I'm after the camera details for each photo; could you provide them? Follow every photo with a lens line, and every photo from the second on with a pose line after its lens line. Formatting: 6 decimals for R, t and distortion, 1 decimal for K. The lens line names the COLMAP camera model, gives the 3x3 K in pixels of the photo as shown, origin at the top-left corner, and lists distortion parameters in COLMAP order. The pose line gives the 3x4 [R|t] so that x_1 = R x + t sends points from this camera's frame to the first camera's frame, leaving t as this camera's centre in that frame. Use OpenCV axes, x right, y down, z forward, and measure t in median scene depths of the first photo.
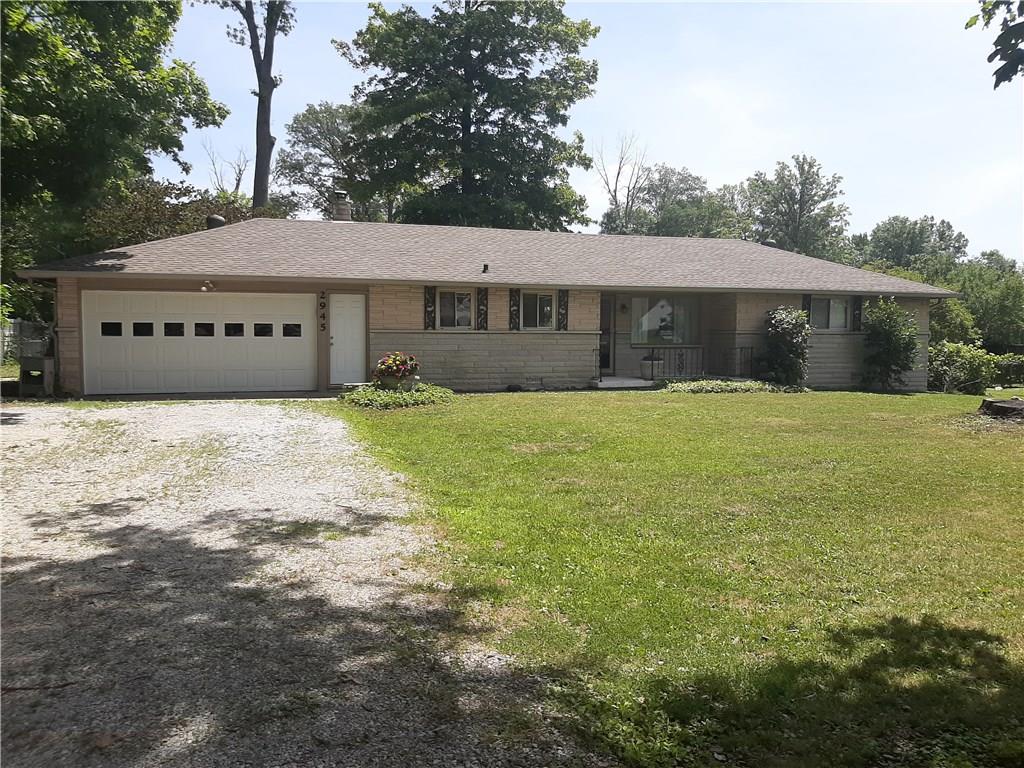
lens RADIAL K [[791.3, 0, 513.5], [0, 791.3, 382.3], [0, 0, 1]] dist [0.057572, -0.112621]
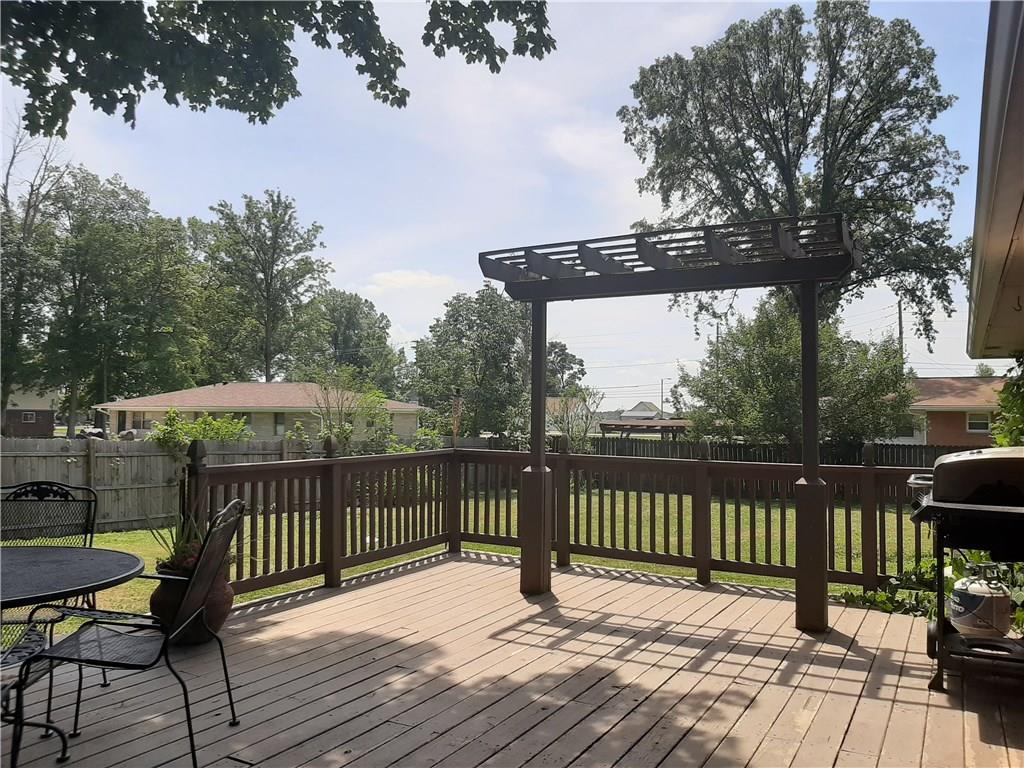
lens RADIAL K [[791.3, 0, 519.5], [0, 791.3, 378.1], [0, 0, 1]] dist [0.057572, -0.112621]
pose [[0.725947, 0.045402, 0.686250, -0.003236], [0.021662, 0.995814, -0.088798, -0.020965], [-0.687409, 0.079328, 0.721925, 0.265346]]
